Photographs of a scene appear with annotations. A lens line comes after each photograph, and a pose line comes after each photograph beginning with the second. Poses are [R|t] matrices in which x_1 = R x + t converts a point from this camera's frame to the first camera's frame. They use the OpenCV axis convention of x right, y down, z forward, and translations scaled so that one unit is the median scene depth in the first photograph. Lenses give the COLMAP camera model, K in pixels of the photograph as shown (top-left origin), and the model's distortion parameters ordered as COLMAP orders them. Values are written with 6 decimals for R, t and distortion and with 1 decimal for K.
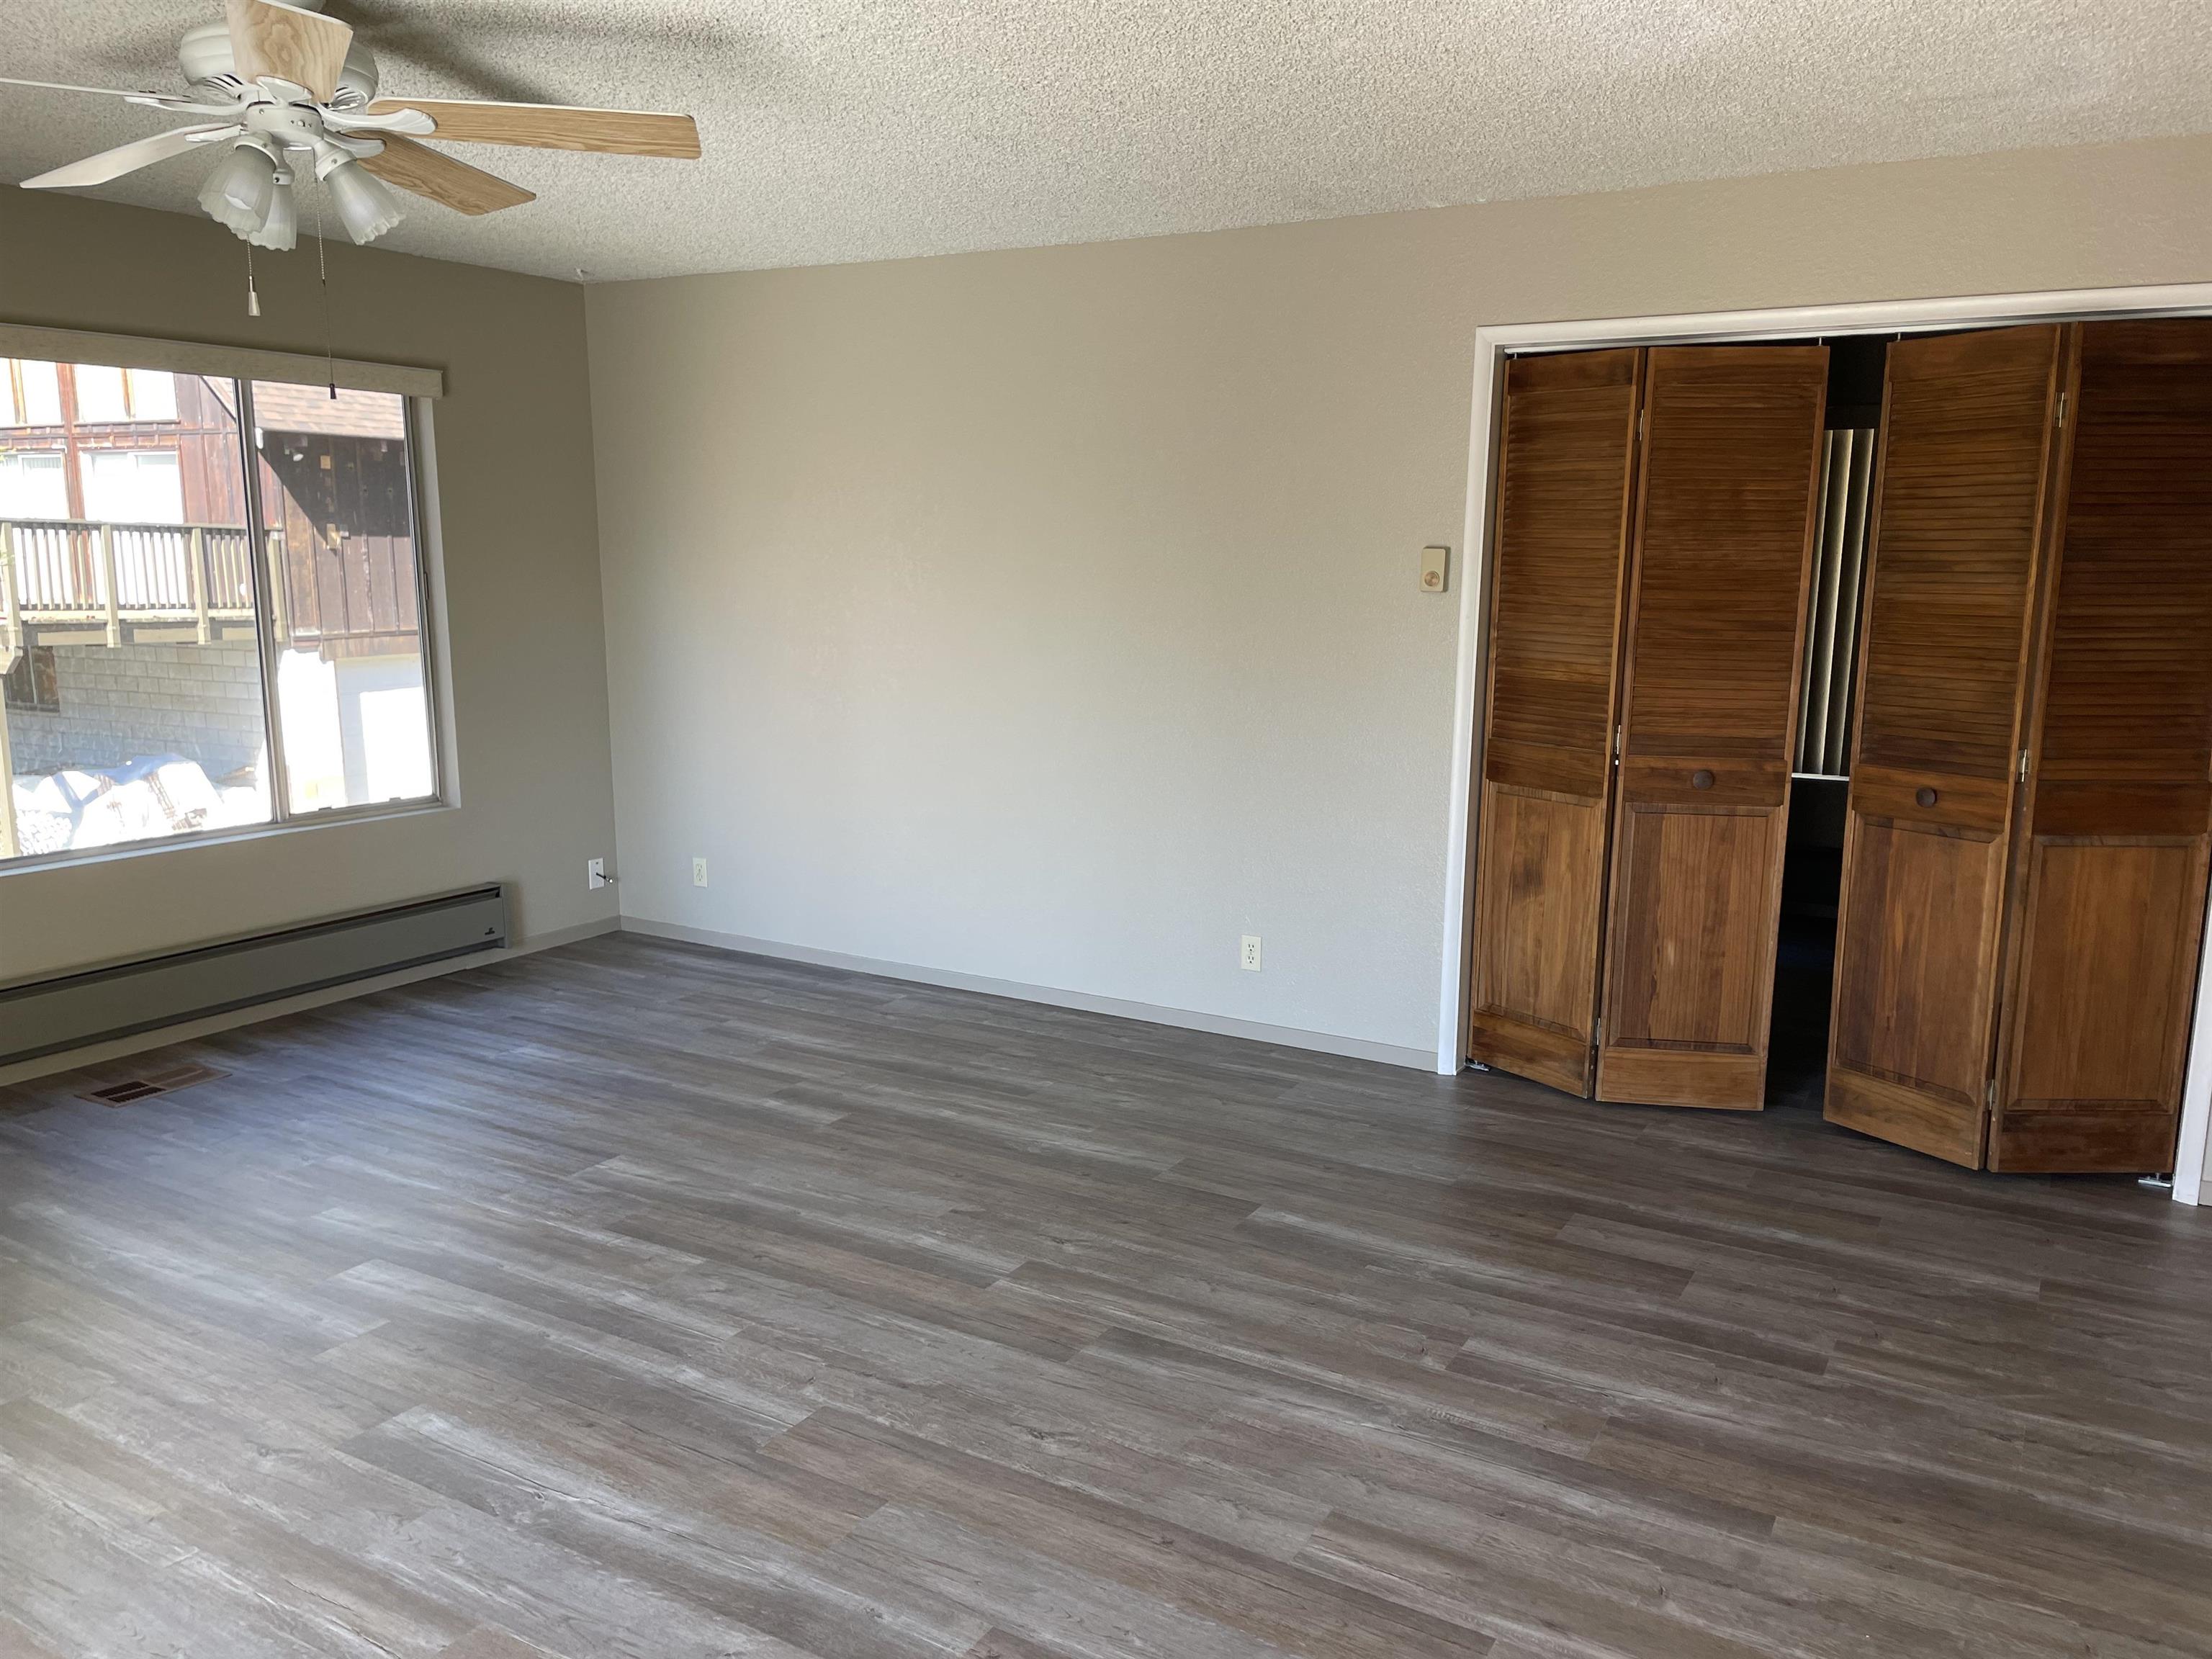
lens RADIAL K [[1660.7, 0, 1103.7], [0, 1660.7, 843.2], [0, 0, 1]] dist [0.054377, -0.066471]
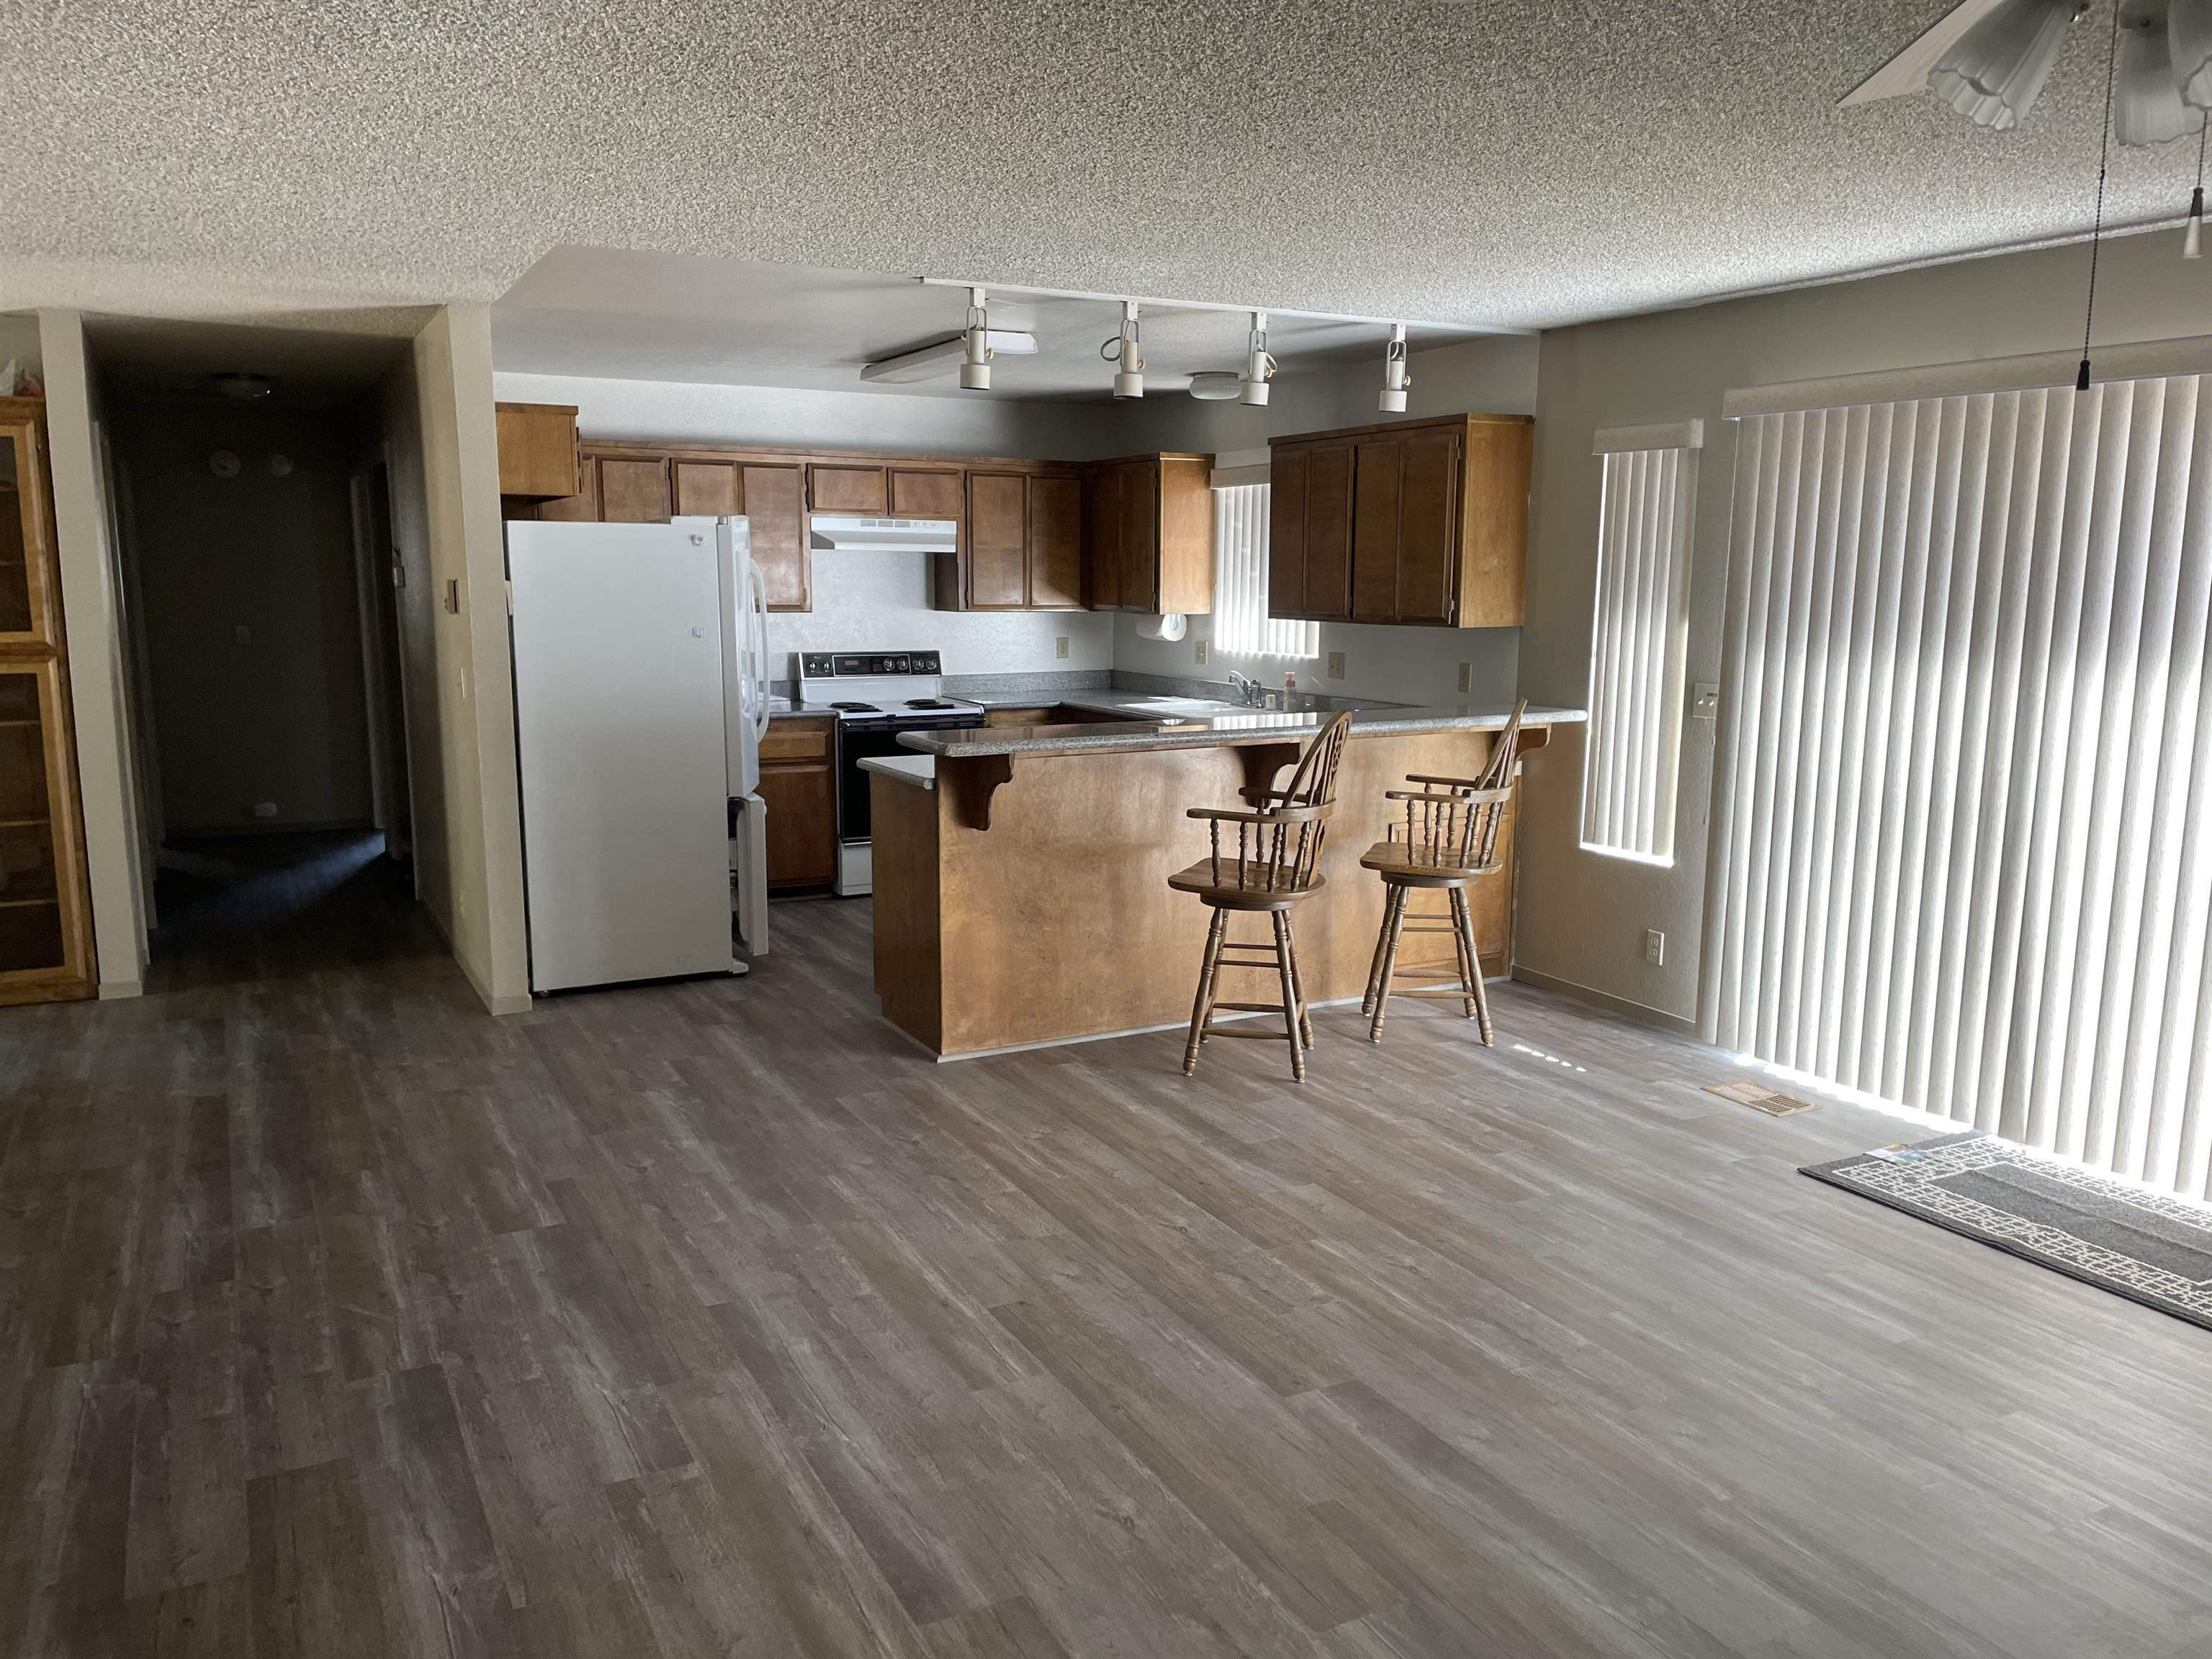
lens RADIAL K [[1660.7, 0, 1095.1], [0, 1660.7, 837.9], [0, 0, 1]] dist [0.054377, -0.066471]
pose [[-0.852718, -0.098748, 0.512954, -0.421764], [0.079506, 0.945995, 0.314281, -0.287574], [-0.516286, 0.308776, -0.798815, 1.456004]]
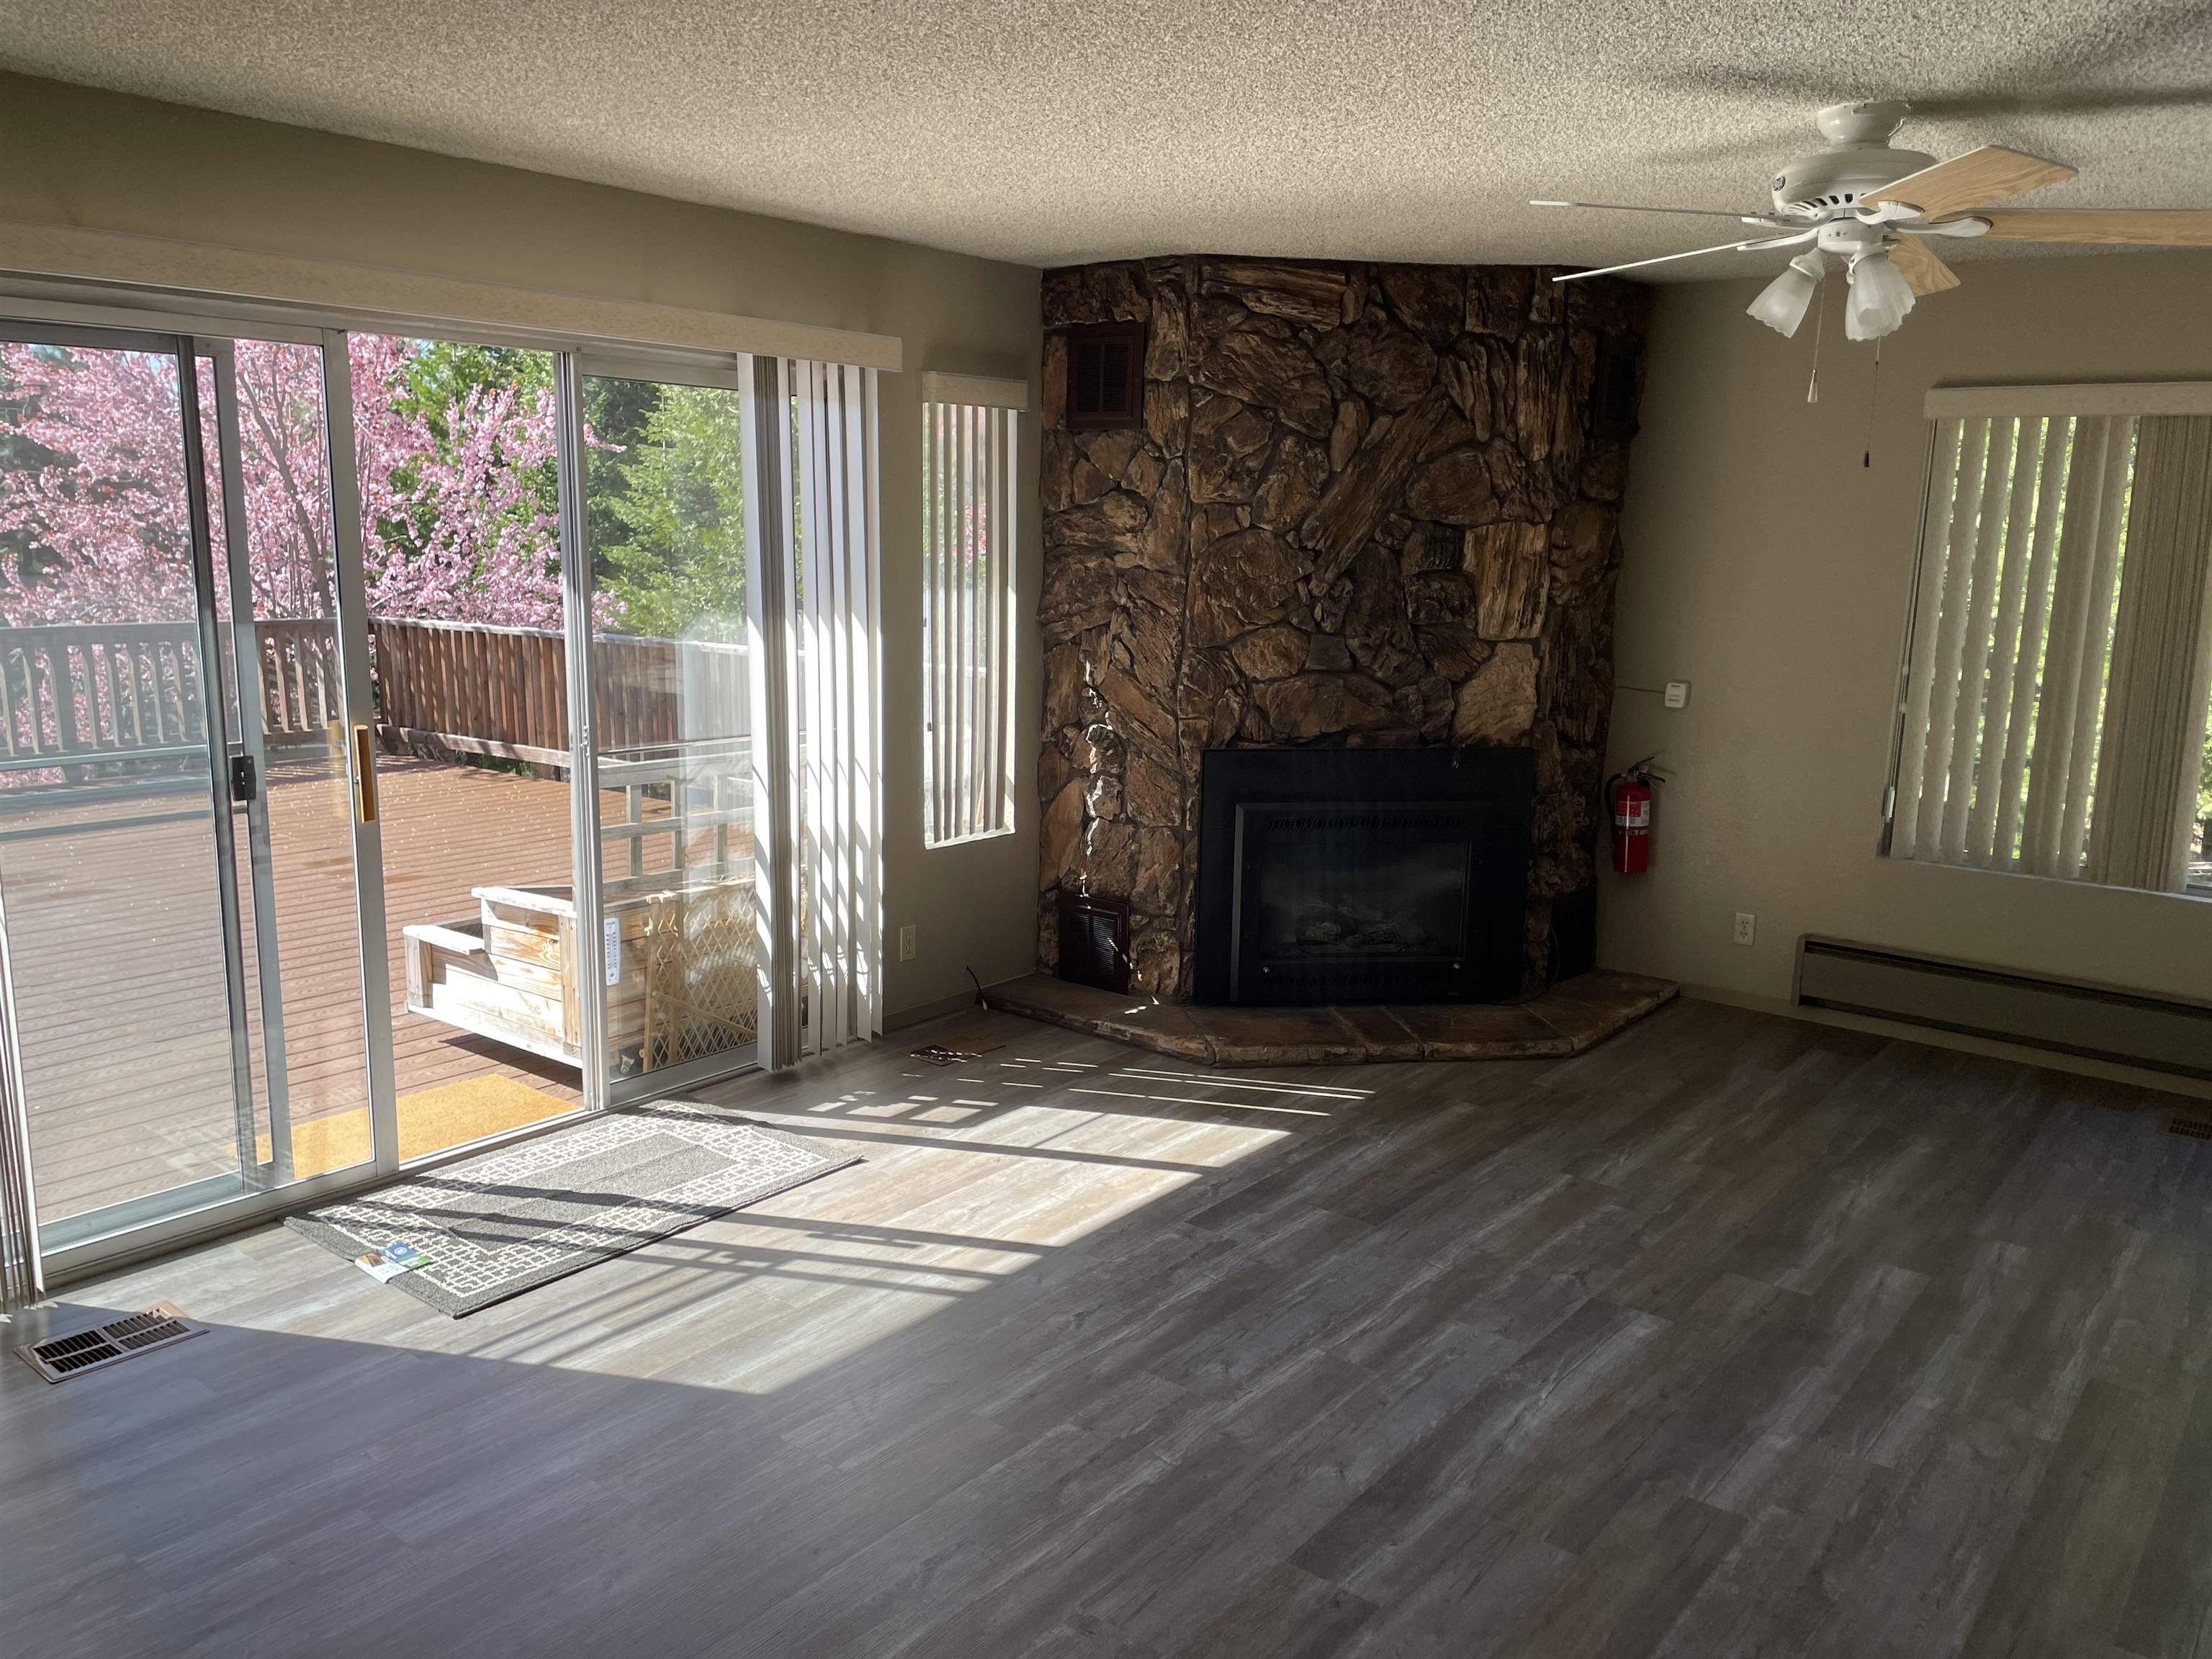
lens RADIAL K [[1660.7, 0, 1097.9], [0, 1660.7, 829.2], [0, 0, 1]] dist [0.054377, -0.066471]
pose [[-0.140606, 0.167883, -0.975728, 0.666555], [-0.192922, 0.961982, 0.193318, -0.133019], [0.971087, 0.215422, -0.102873, 0.595803]]
